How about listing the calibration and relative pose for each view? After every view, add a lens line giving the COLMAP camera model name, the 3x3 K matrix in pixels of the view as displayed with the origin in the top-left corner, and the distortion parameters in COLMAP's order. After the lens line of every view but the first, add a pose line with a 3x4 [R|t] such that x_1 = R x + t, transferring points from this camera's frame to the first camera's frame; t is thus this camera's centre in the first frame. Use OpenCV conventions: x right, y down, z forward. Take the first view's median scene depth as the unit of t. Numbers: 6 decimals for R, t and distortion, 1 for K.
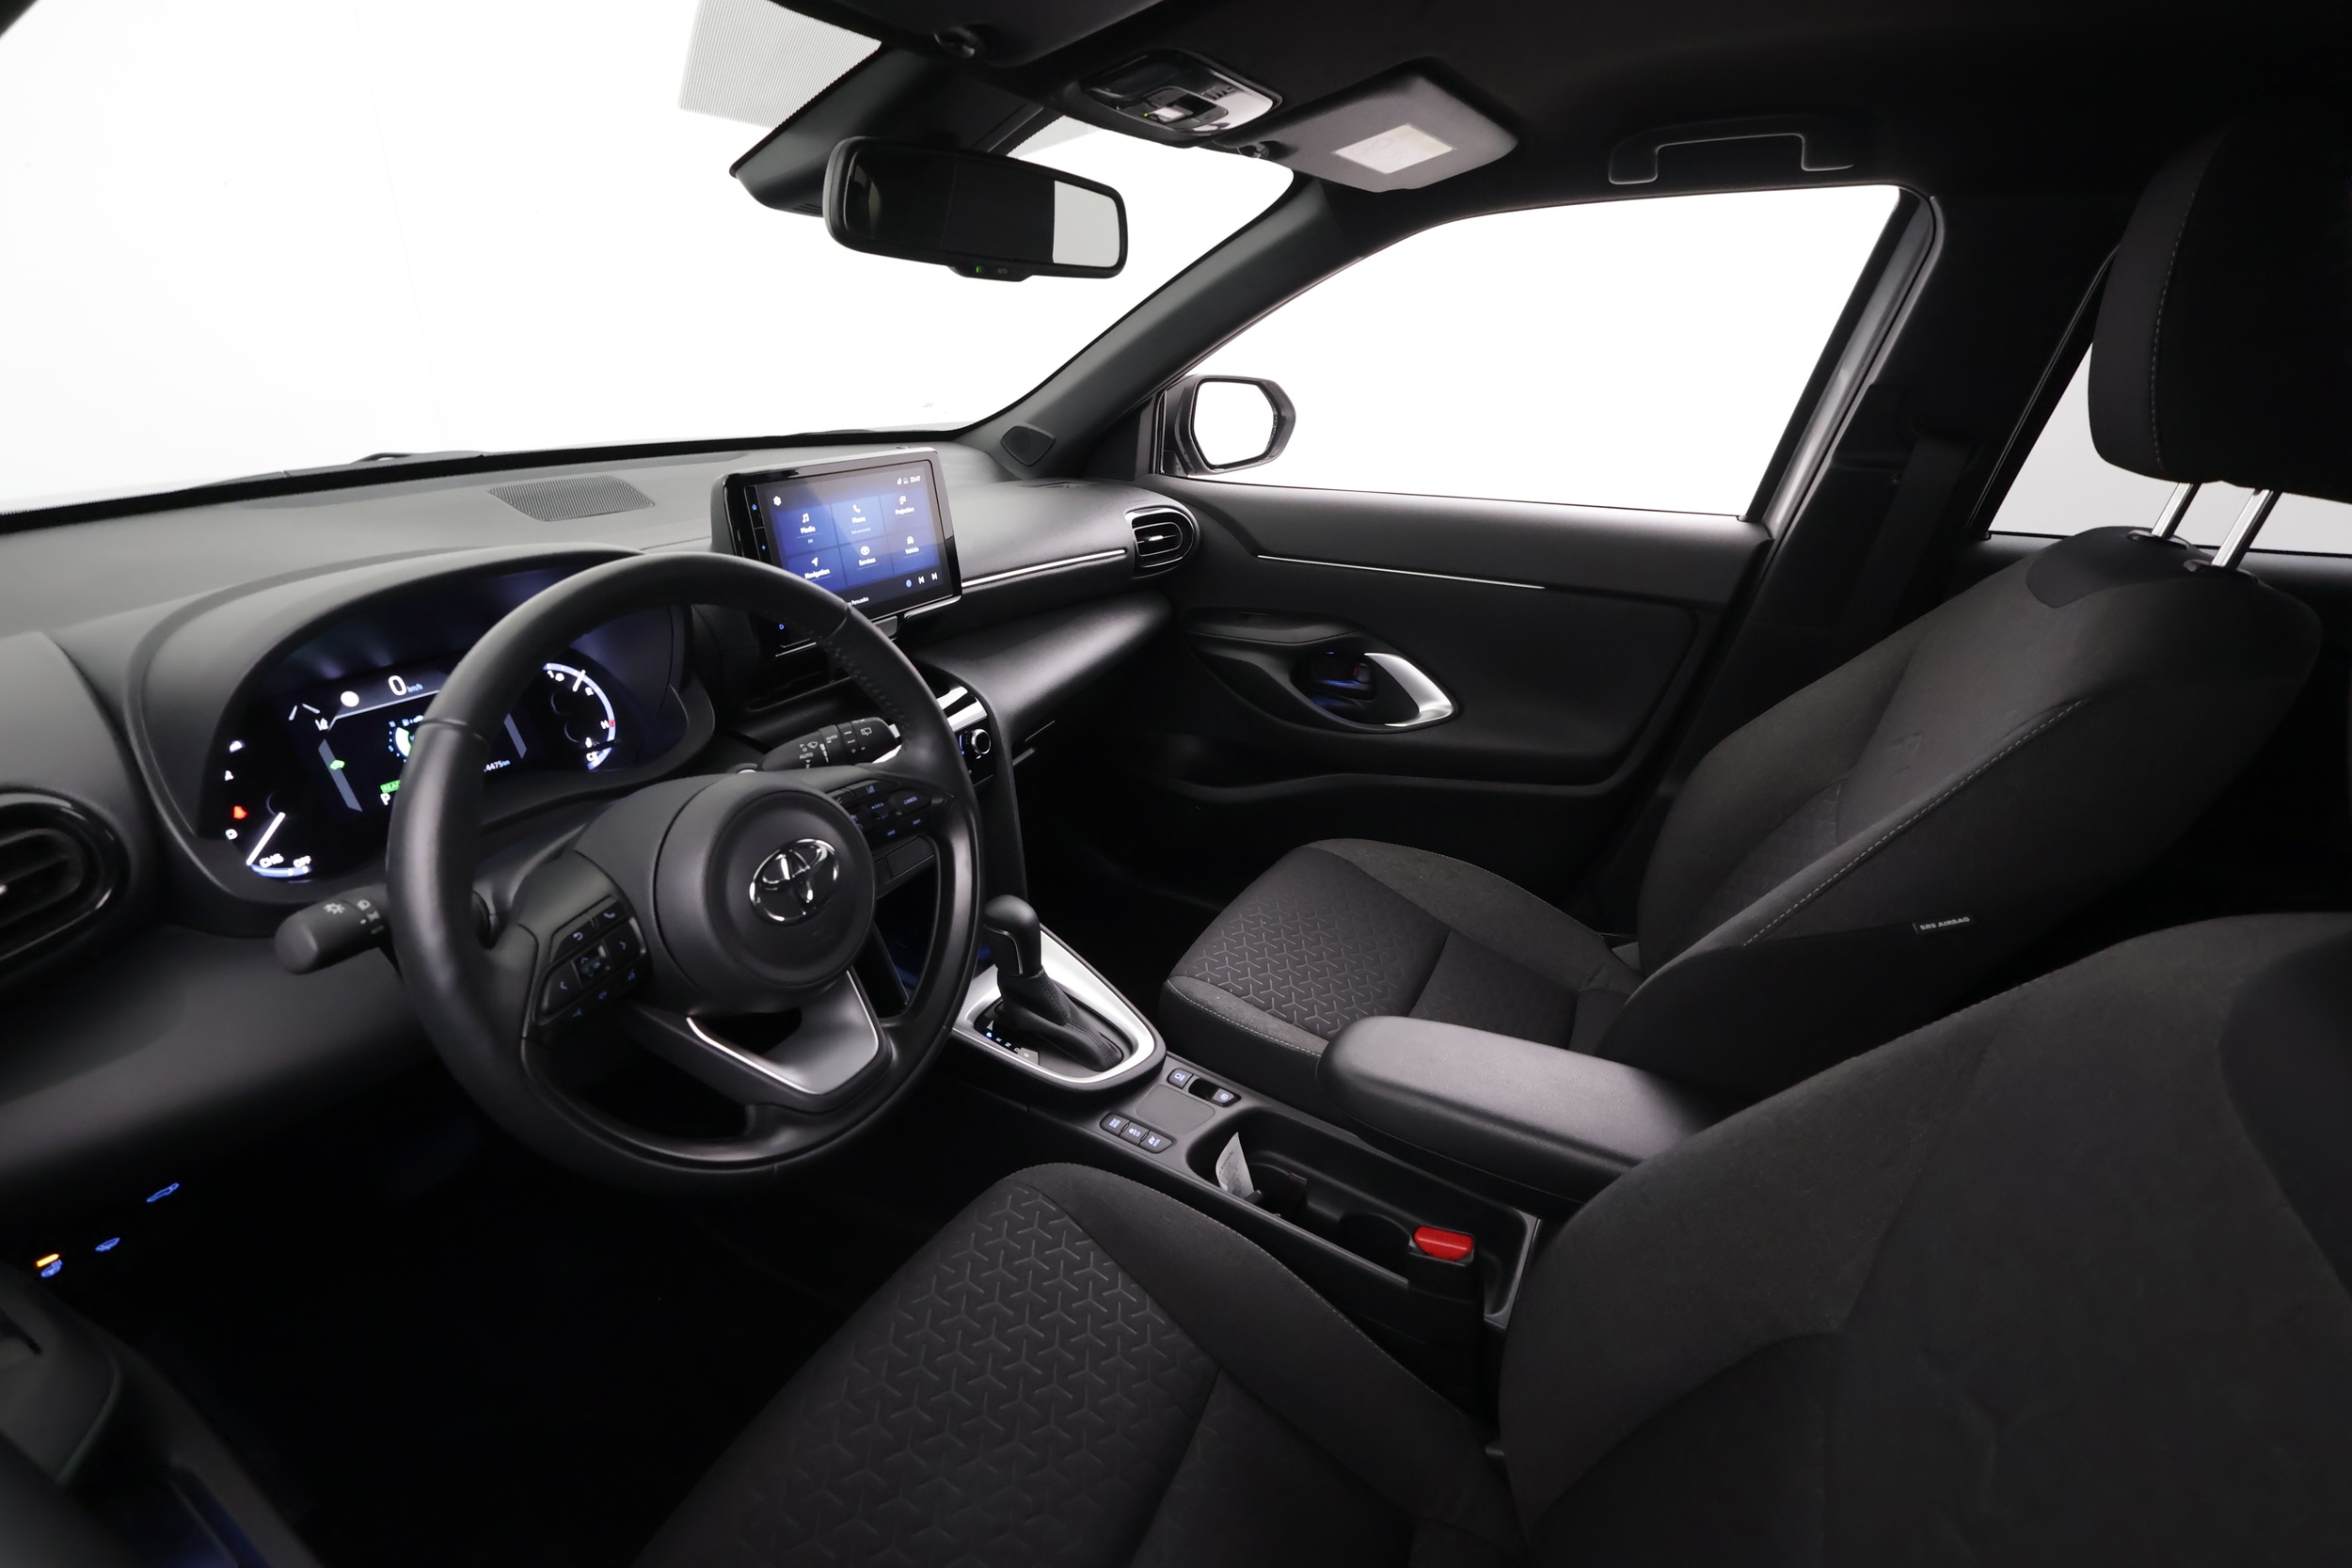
lens RADIAL K [[1087.8, 0, 1179.2], [0, 1087.8, 783.3], [0, 0, 1]] dist [0.000984, 0.000274]
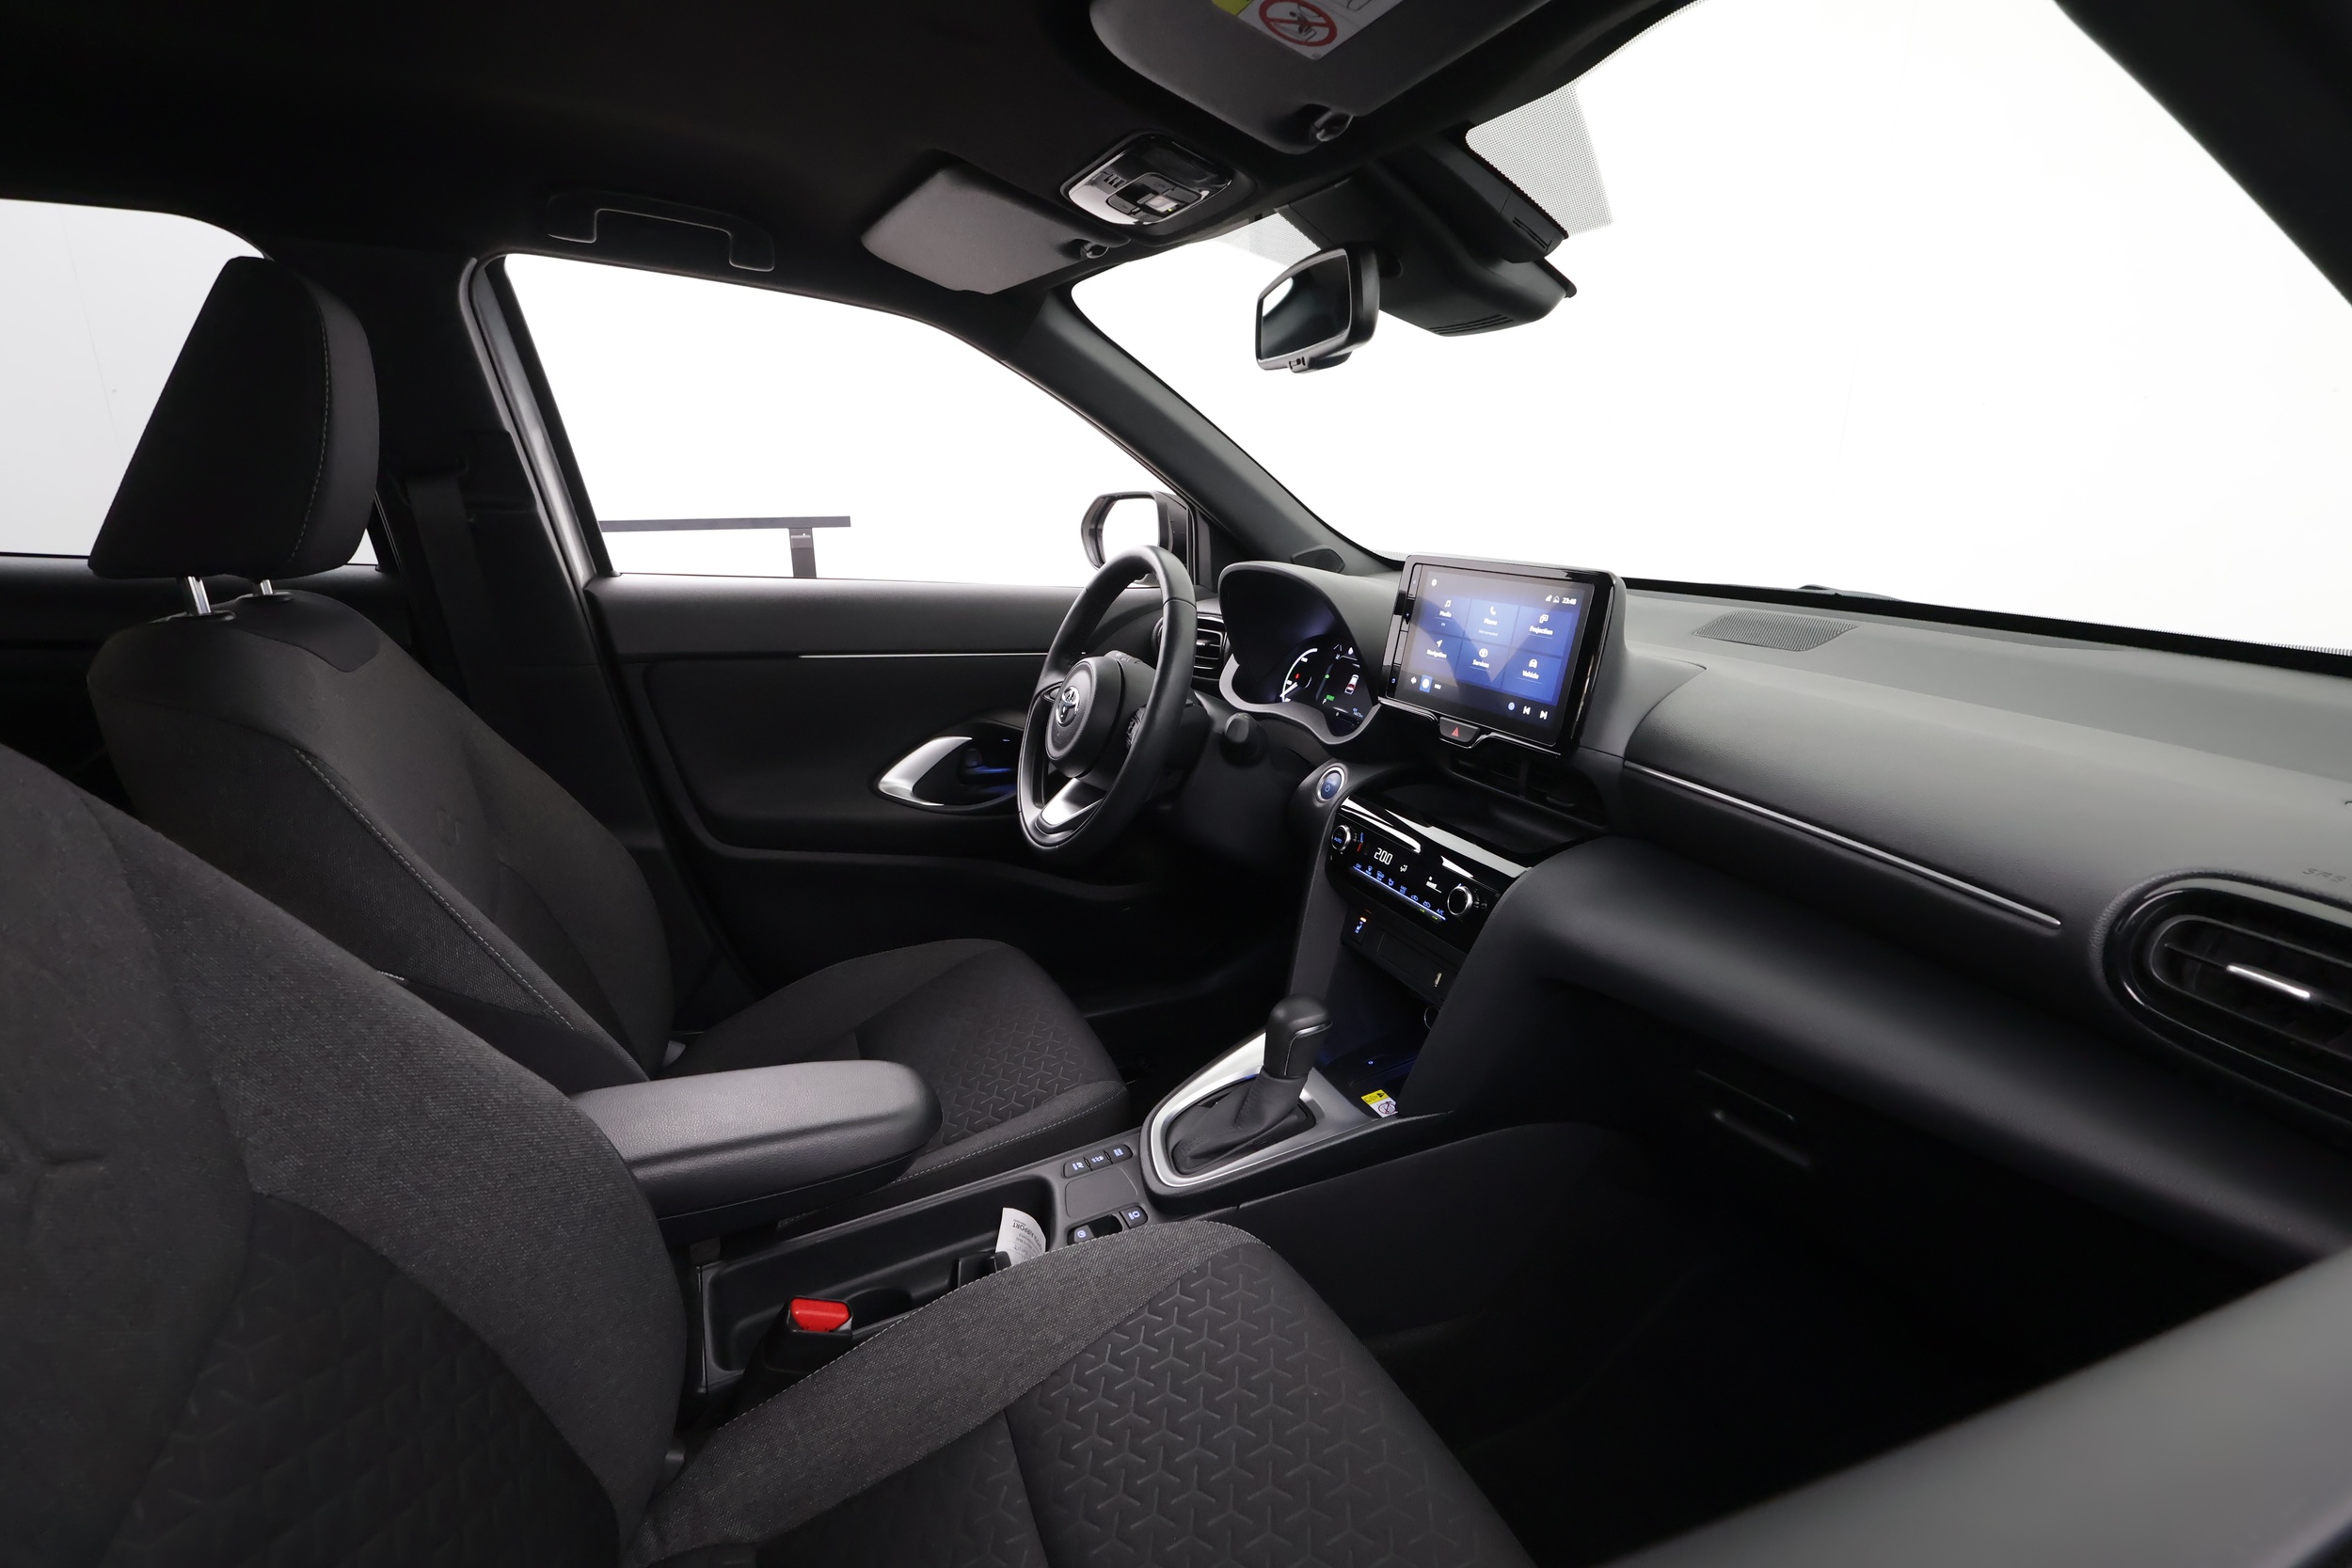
lens RADIAL K [[1087.8, 0, 1179.2], [0, 1087.8, 783.3], [0, 0, 1]] dist [0.000984, 0.000274]
pose [[-0.617619, 0.151456, -0.771757, 0.653360], [-0.355700, 0.821395, 0.445855, -0.458786], [0.701445, 0.549883, -0.453436, 1.325258]]
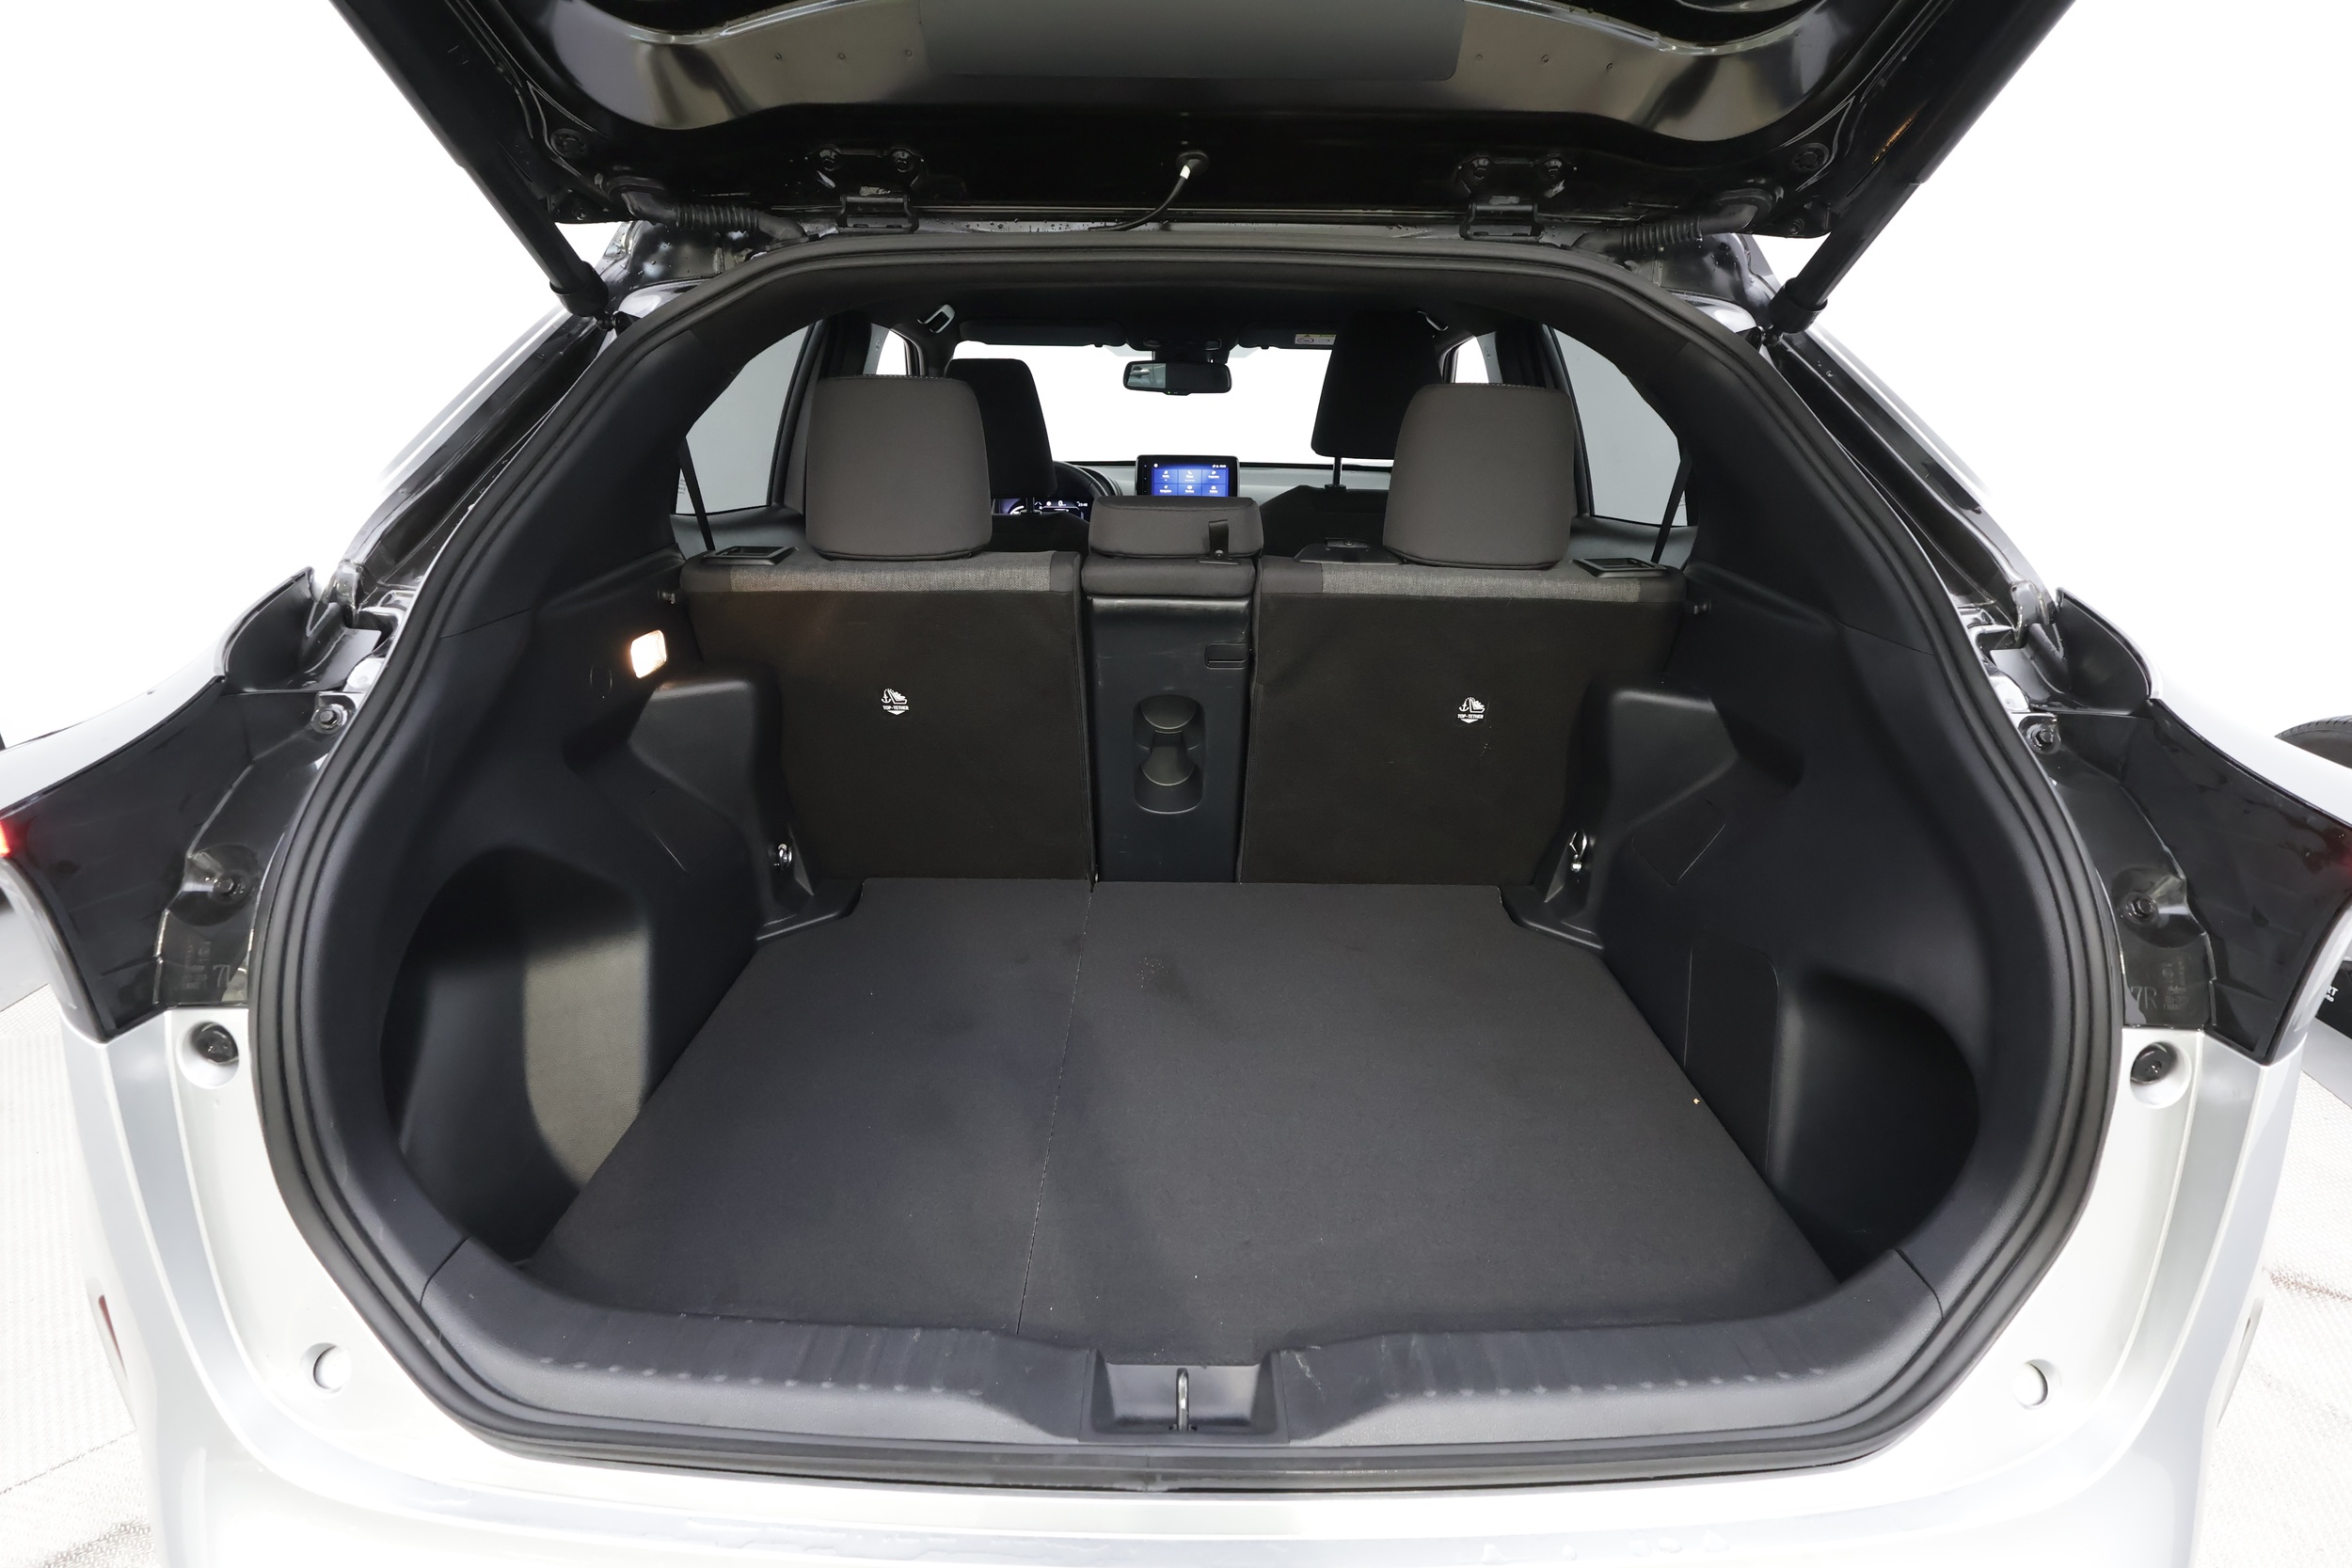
lens RADIAL K [[1167.0, 0, 1176.0], [0, 1167.0, 784.0], [0, 0, 1]] dist [0.000164, 0.000007]
pose [[0.458629, 0.242585, -0.854875, 2.545570], [-0.347303, 0.934433, 0.078837, 0.291509], [0.817949, 0.260744, 0.512809, -0.412110]]
